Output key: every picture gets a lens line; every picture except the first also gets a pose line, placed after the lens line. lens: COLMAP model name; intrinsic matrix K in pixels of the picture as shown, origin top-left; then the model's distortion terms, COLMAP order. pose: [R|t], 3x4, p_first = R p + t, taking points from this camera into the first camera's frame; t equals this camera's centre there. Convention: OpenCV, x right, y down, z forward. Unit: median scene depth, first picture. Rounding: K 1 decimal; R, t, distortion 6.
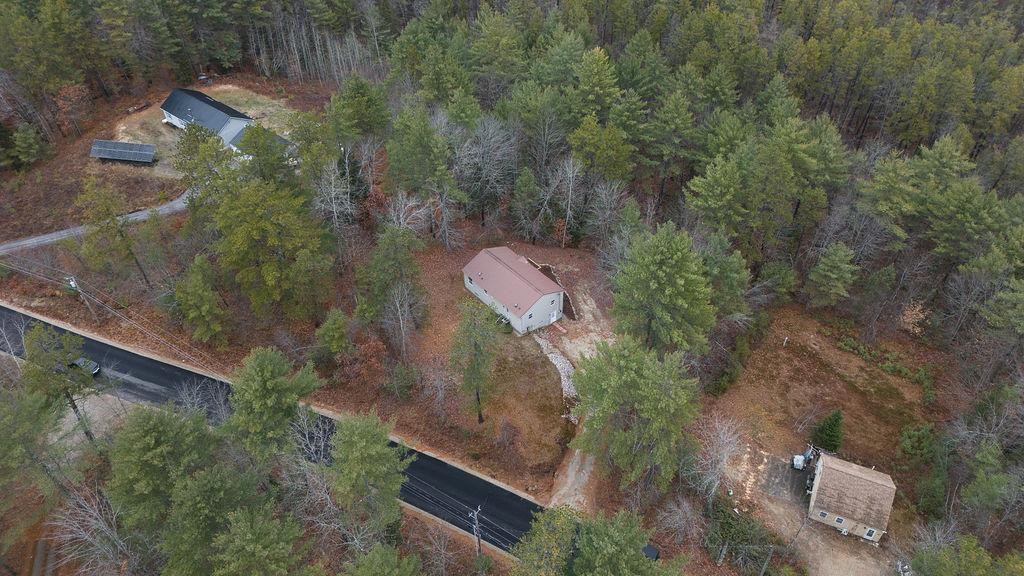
lens RADIAL K [[658.9, 0, 547.6], [0, 658.9, 288.6], [0, 0, 1]] dist [0.058876, -0.063175]
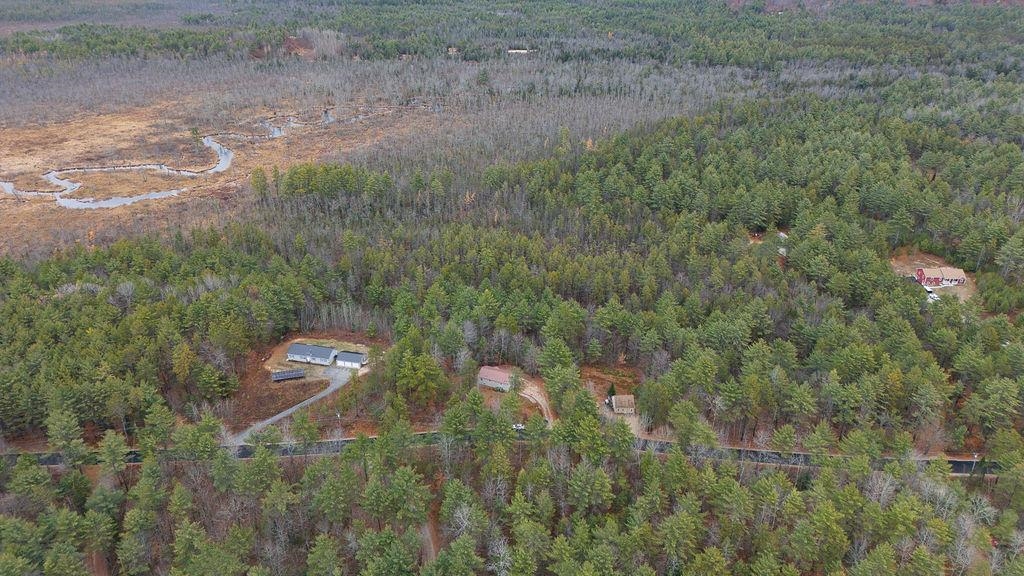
lens RADIAL K [[658.9, 0, 547.6], [0, 658.9, 288.6], [0, 0, 1]] dist [0.058876, -0.063175]
pose [[0.881373, -0.173774, 0.439300, -0.960339], [0.292802, 0.930685, -0.219301, 0.299364], [-0.370741, 0.321914, 0.871161, -1.500787]]
